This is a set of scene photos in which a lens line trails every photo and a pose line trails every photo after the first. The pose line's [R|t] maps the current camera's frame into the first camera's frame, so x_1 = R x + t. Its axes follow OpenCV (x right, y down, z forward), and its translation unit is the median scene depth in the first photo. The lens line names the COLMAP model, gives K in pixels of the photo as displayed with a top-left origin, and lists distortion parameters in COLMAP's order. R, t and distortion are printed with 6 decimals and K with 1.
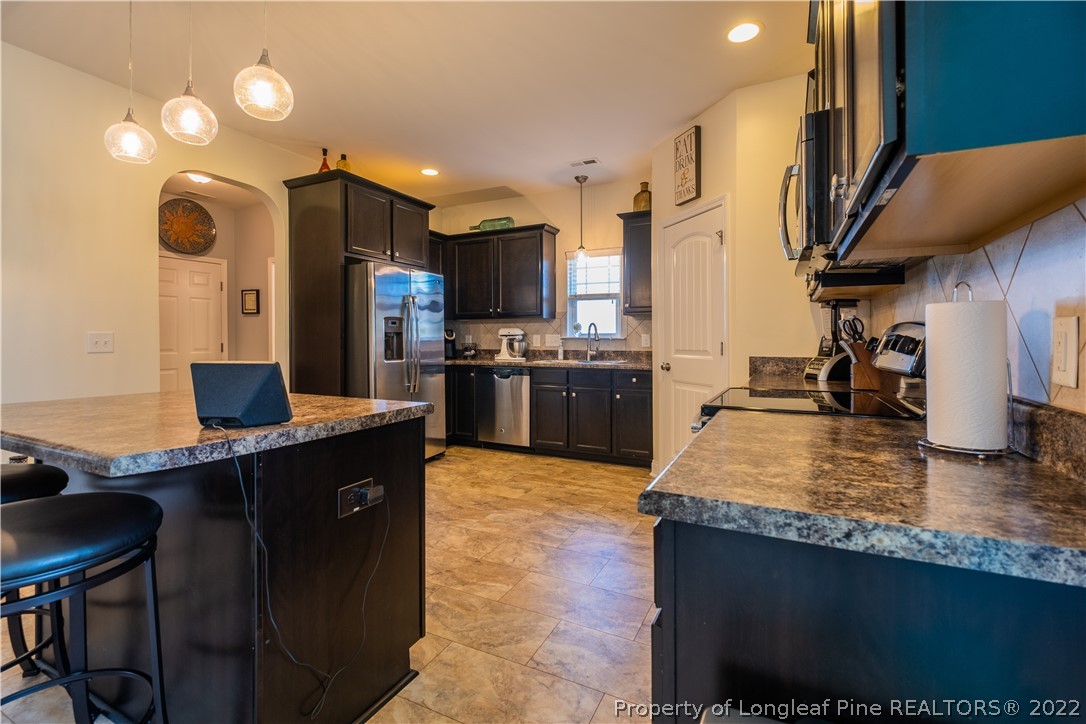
lens RADIAL K [[481.5, 0, 545.1], [0, 481.5, 344.0], [0, 0, 1]] dist [-0.001537, 0.000625]
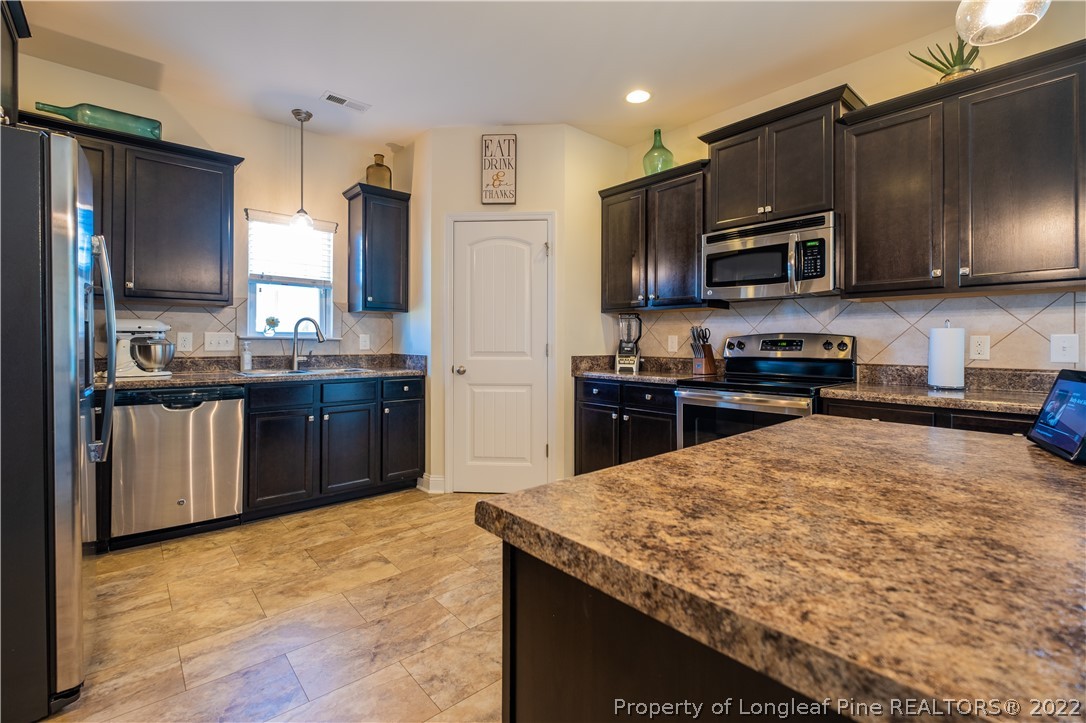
lens RADIAL K [[481.5, 0, 533.9], [0, 481.5, 342.1], [0, 0, 1]] dist [-0.001537, 0.000625]
pose [[0.390340, 0.000534, 0.920671, -0.433354], [0.003956, 0.999990, -0.002257, -0.003531], [-0.920662, 0.004523, 0.390334, 0.391526]]
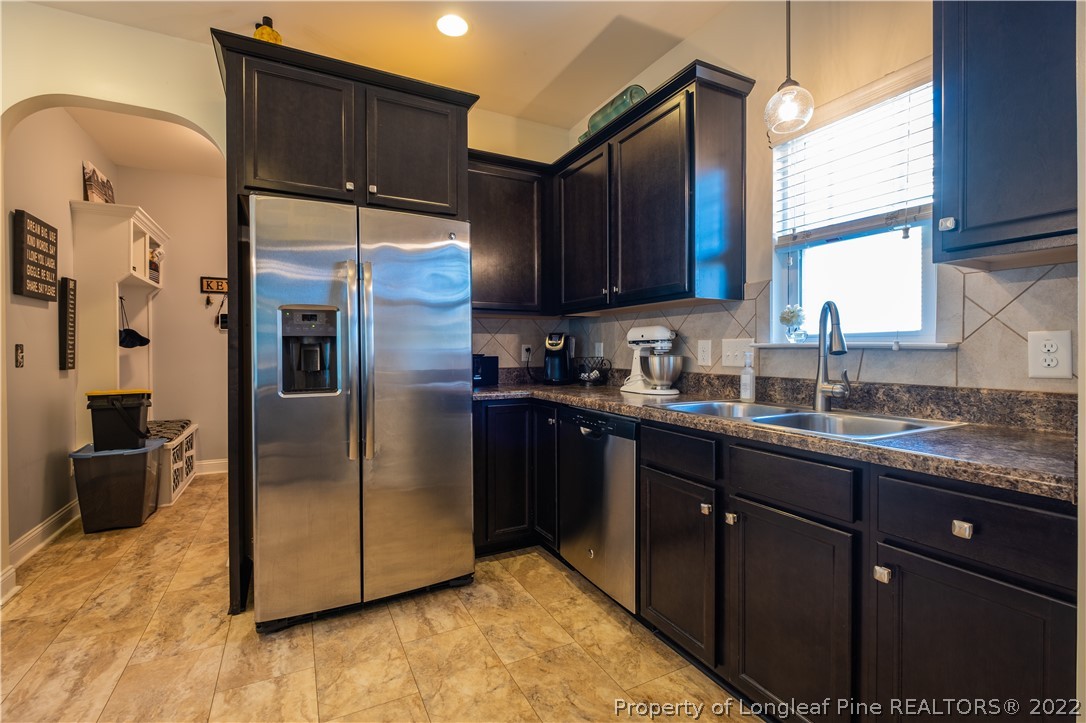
lens RADIAL K [[481.5, 0, 544.4], [0, 481.5, 355.6], [0, 0, 1]] dist [-0.001537, 0.000625]
pose [[0.806015, 0.005310, -0.591871, 0.136320], [-0.004313, 0.999986, 0.003099, -0.005514], [0.591879, 0.000054, 0.806027, 0.596331]]
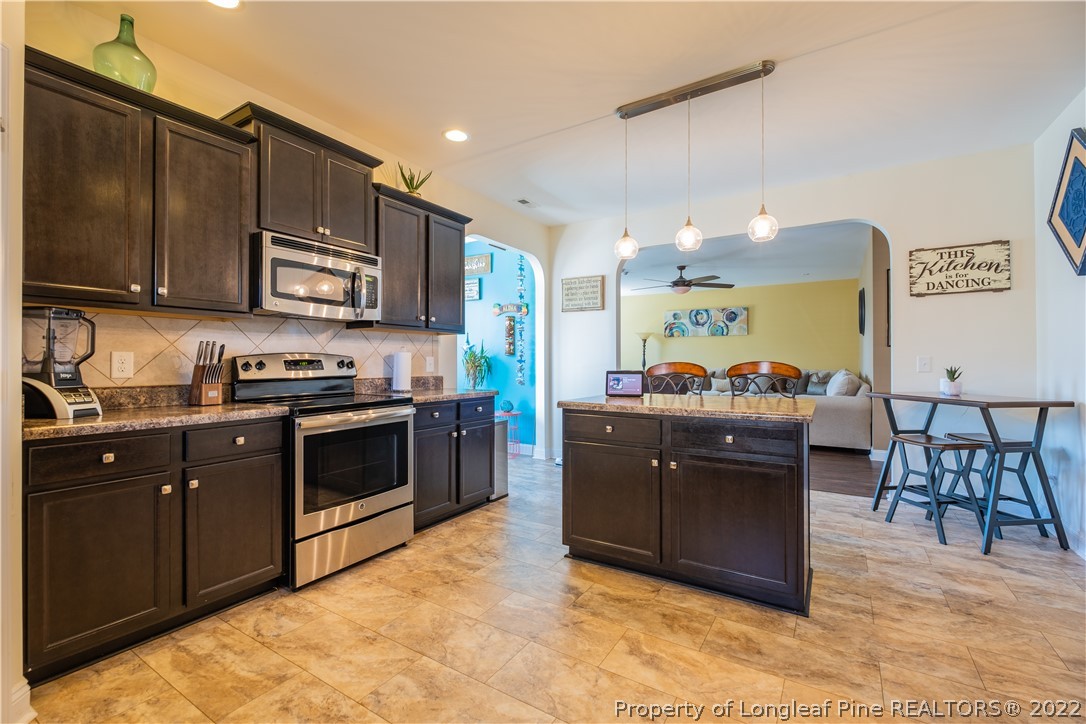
lens RADIAL K [[481.5, 0, 548.2], [0, 481.5, 357.4], [0, 0, 1]] dist [-0.001537, 0.000625]
pose [[-0.996341, -0.004071, 0.085374, -0.117577], [-0.003882, 0.999990, 0.002378, -0.011675], [-0.085383, 0.002038, -0.996346, 0.913968]]
